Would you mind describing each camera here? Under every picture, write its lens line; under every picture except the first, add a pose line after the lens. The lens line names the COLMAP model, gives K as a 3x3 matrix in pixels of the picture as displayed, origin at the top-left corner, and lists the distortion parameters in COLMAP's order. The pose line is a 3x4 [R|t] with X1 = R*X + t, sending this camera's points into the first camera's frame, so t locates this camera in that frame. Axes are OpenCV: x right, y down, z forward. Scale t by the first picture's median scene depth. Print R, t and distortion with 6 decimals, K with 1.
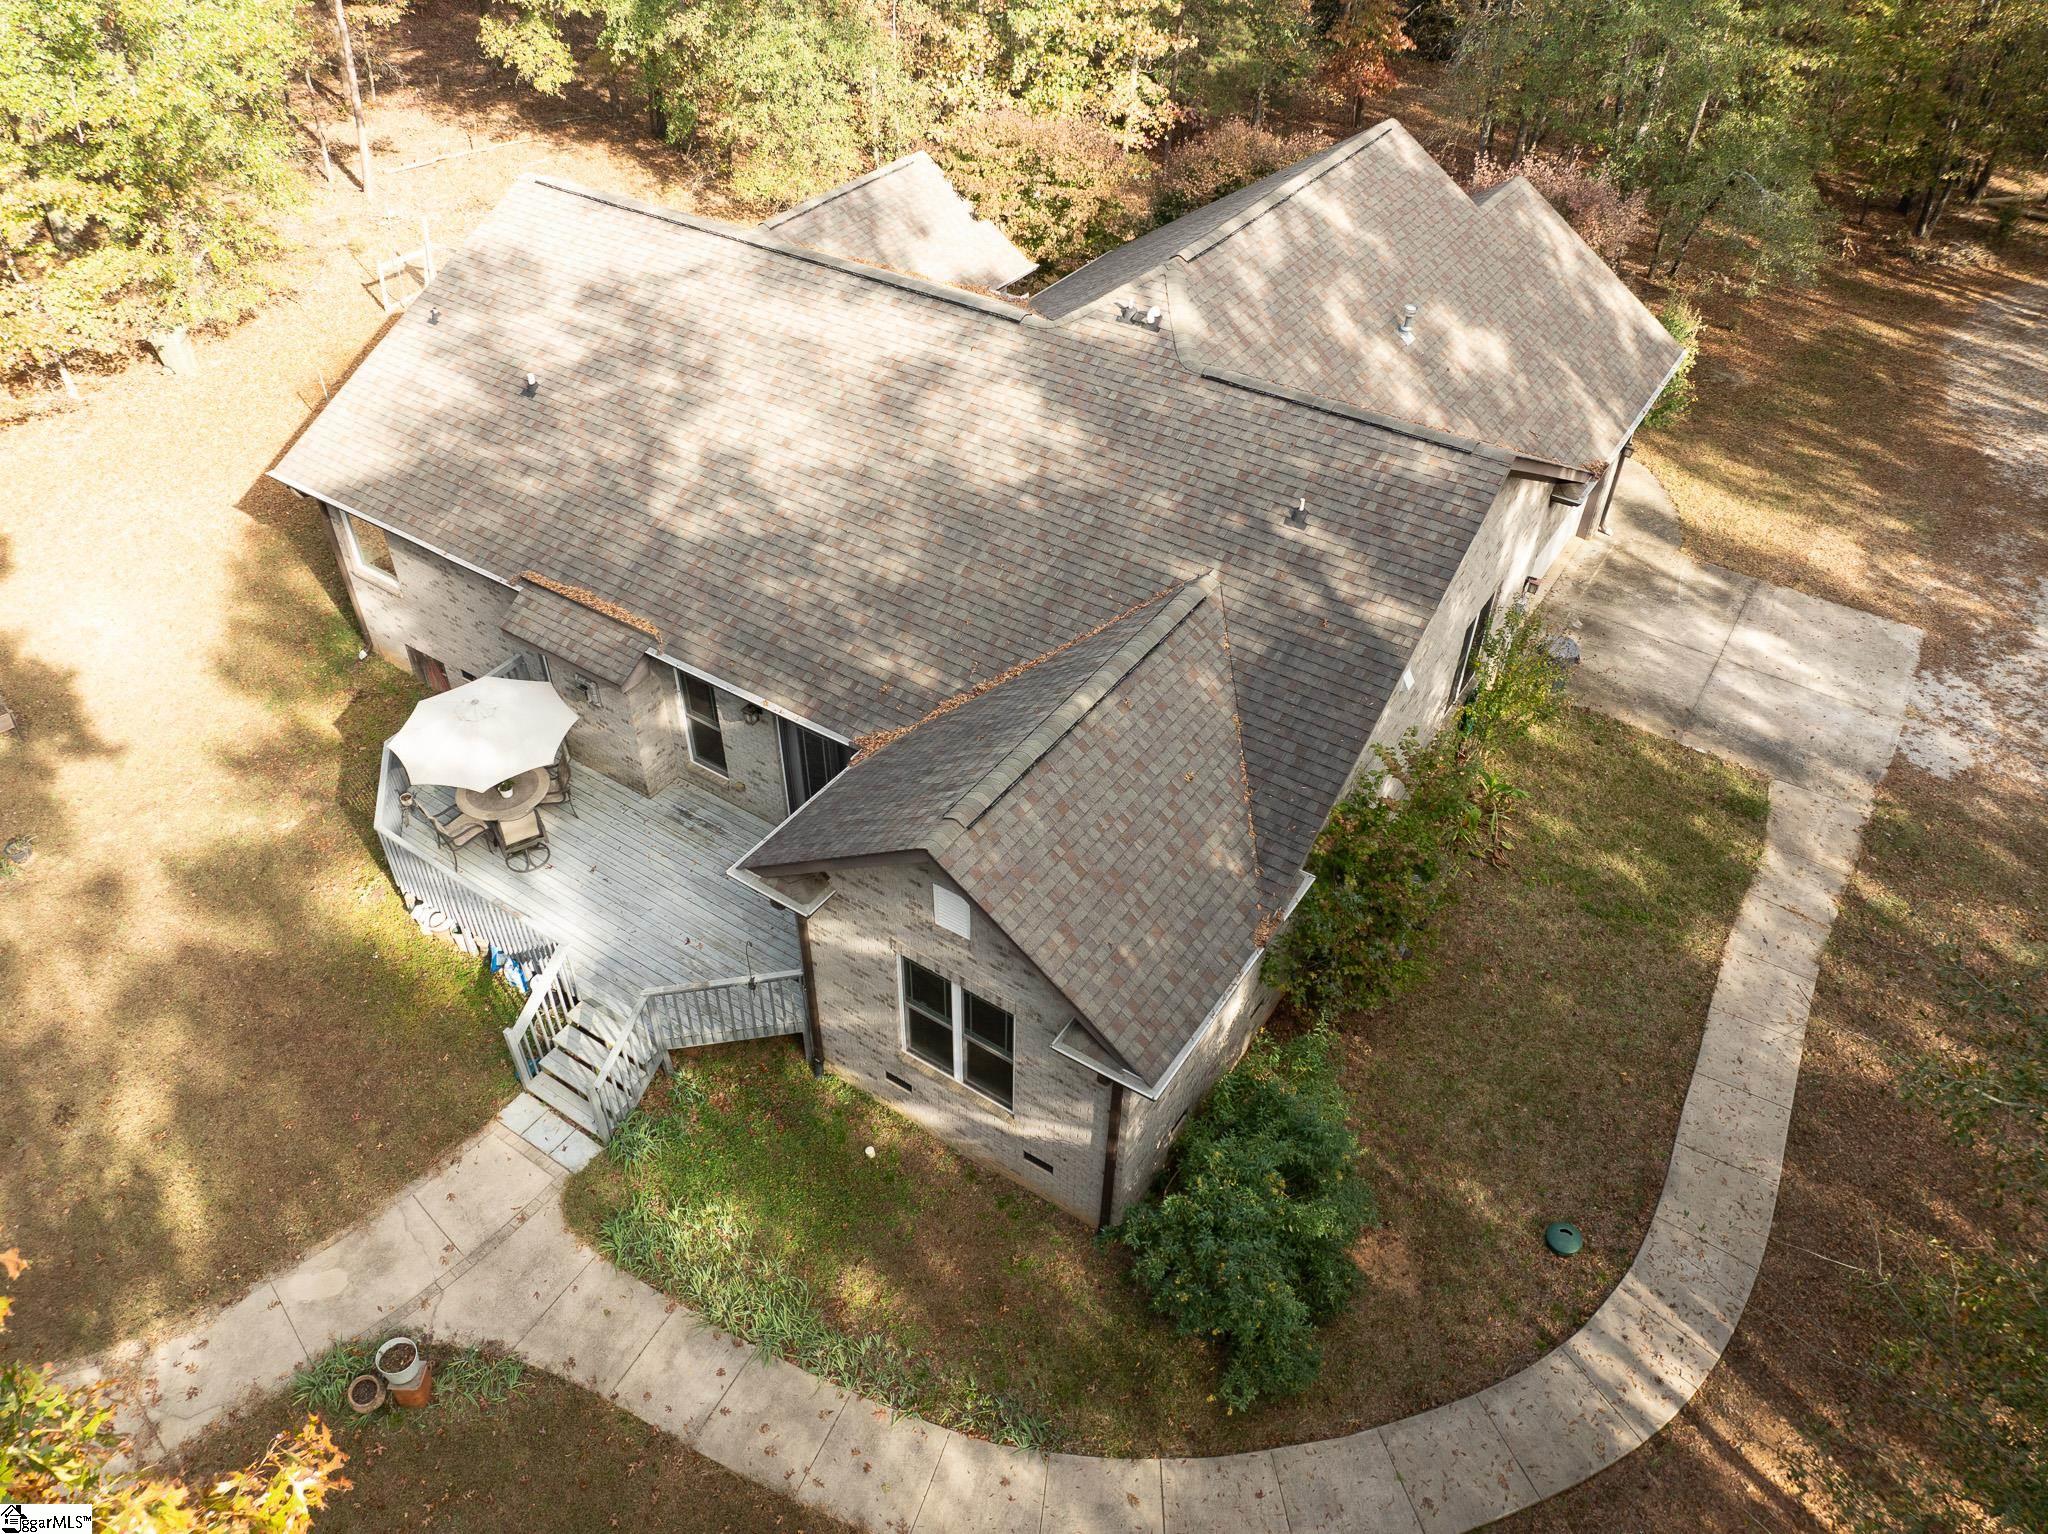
lens RADIAL K [[1444.5, 0, 1035.6], [0, 1444.5, 762.6], [0, 0, 1]] dist [-0.041284, 0.000921]
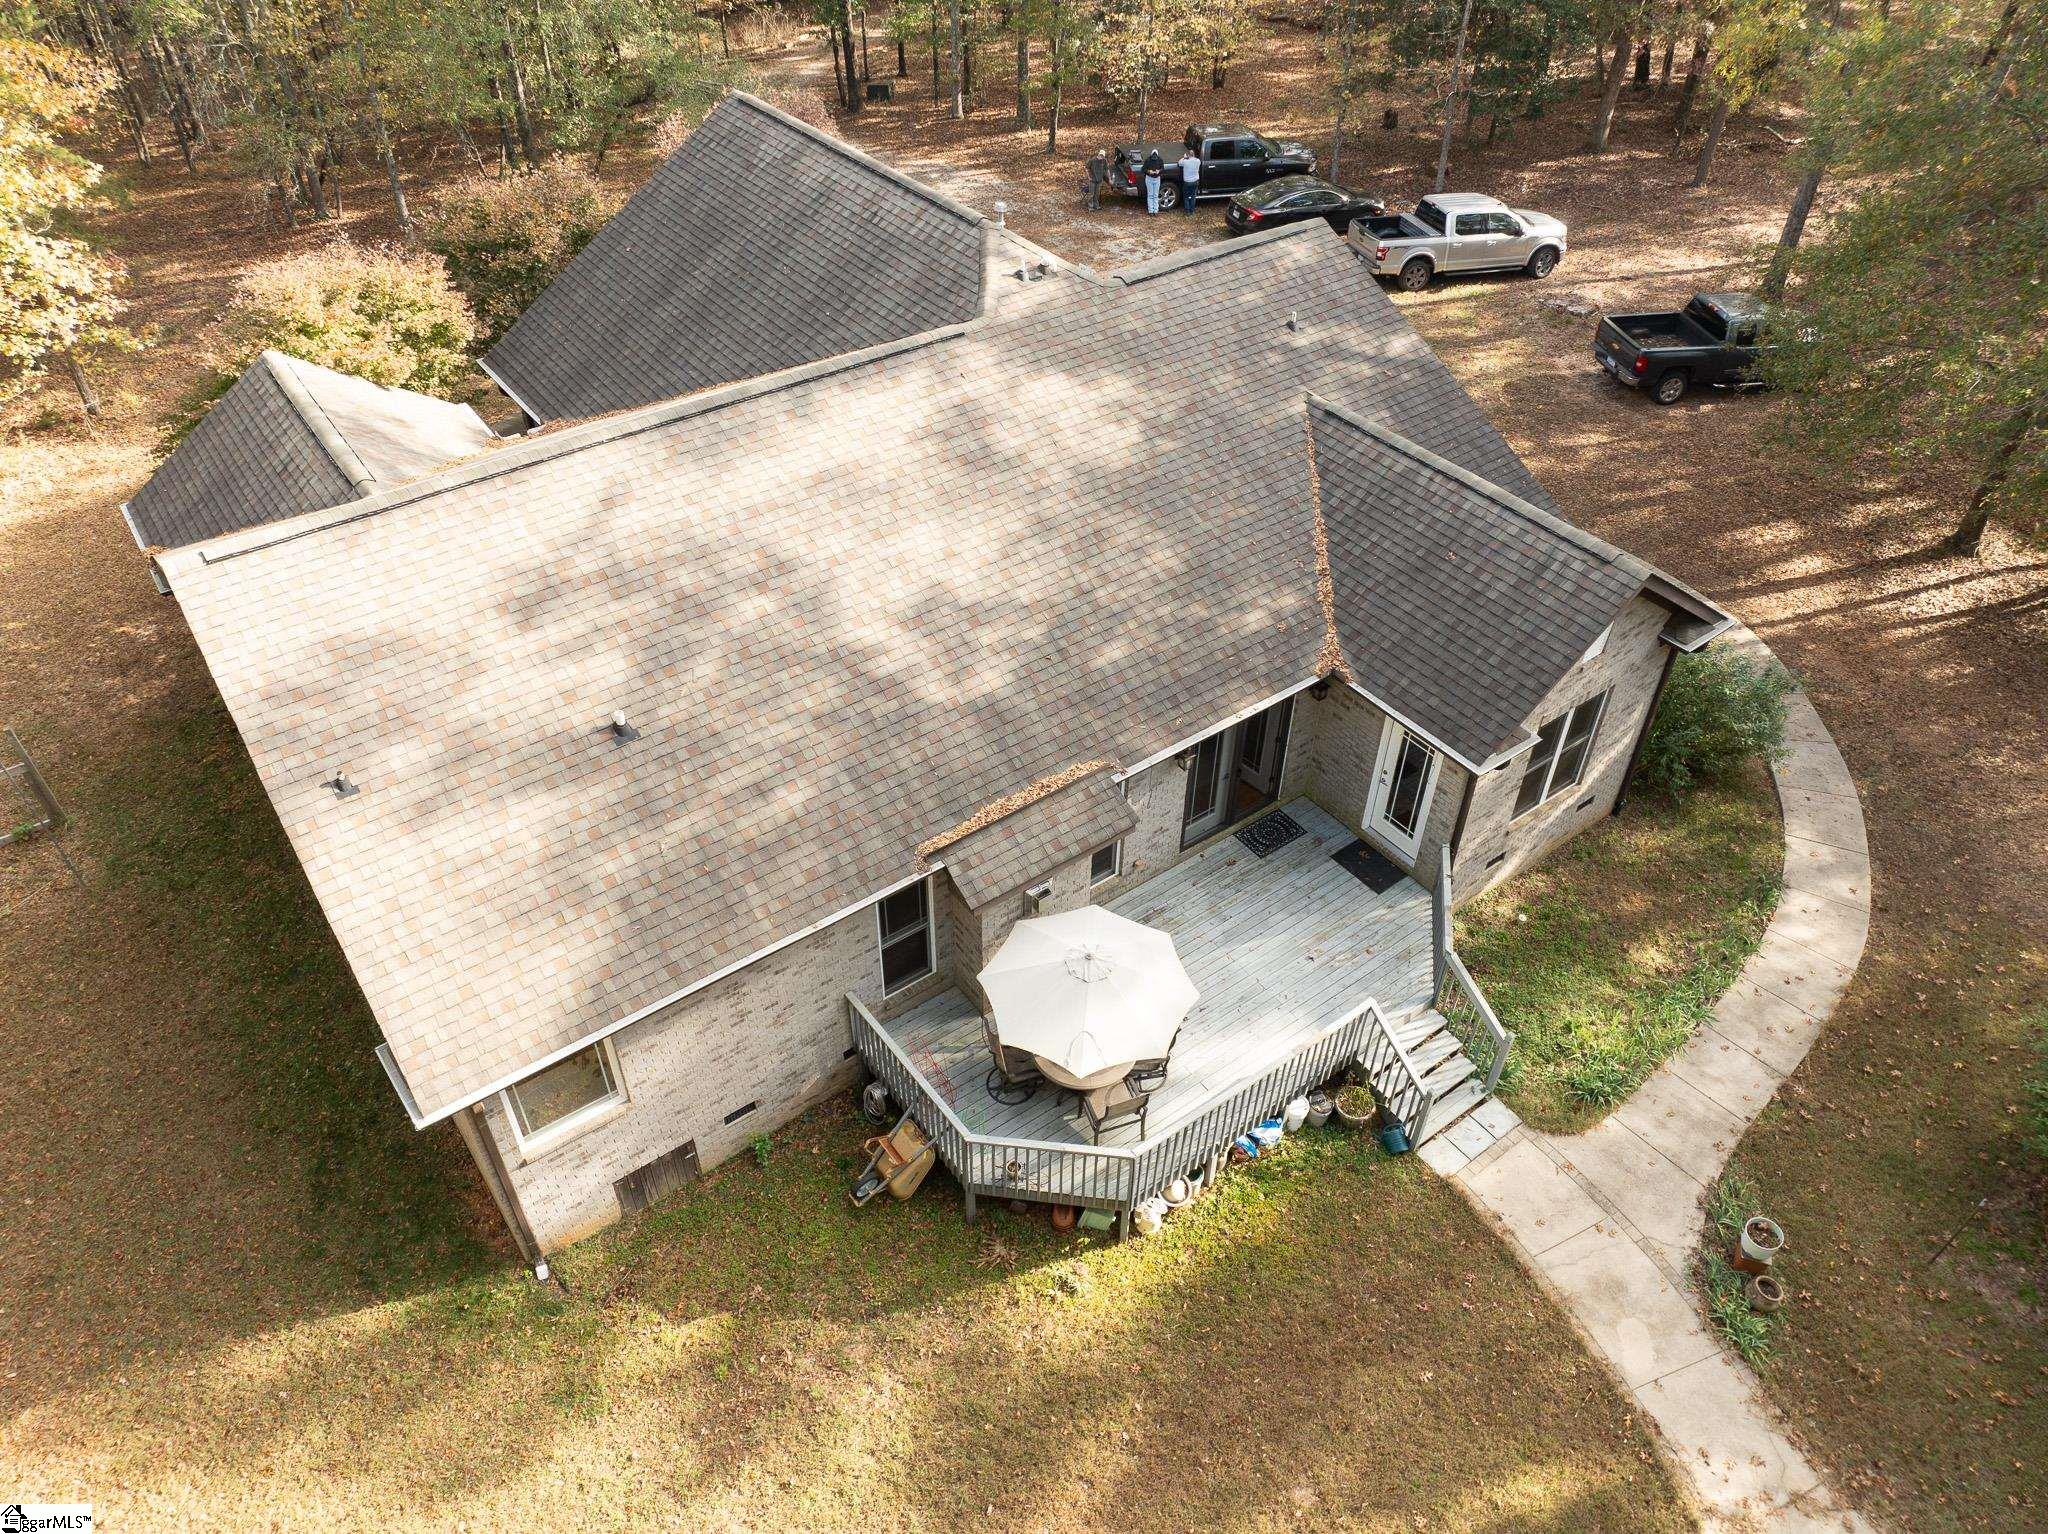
lens RADIAL K [[1444.5, 0, 1026.9], [0, 1444.5, 755.7], [0, 0, 1]] dist [-0.041284, 0.000921]
pose [[0.349296, -0.624299, 0.698744, -0.882984], [0.612699, 0.716378, 0.333771, -0.413030], [-0.708937, 0.311535, 0.632736, 0.449677]]
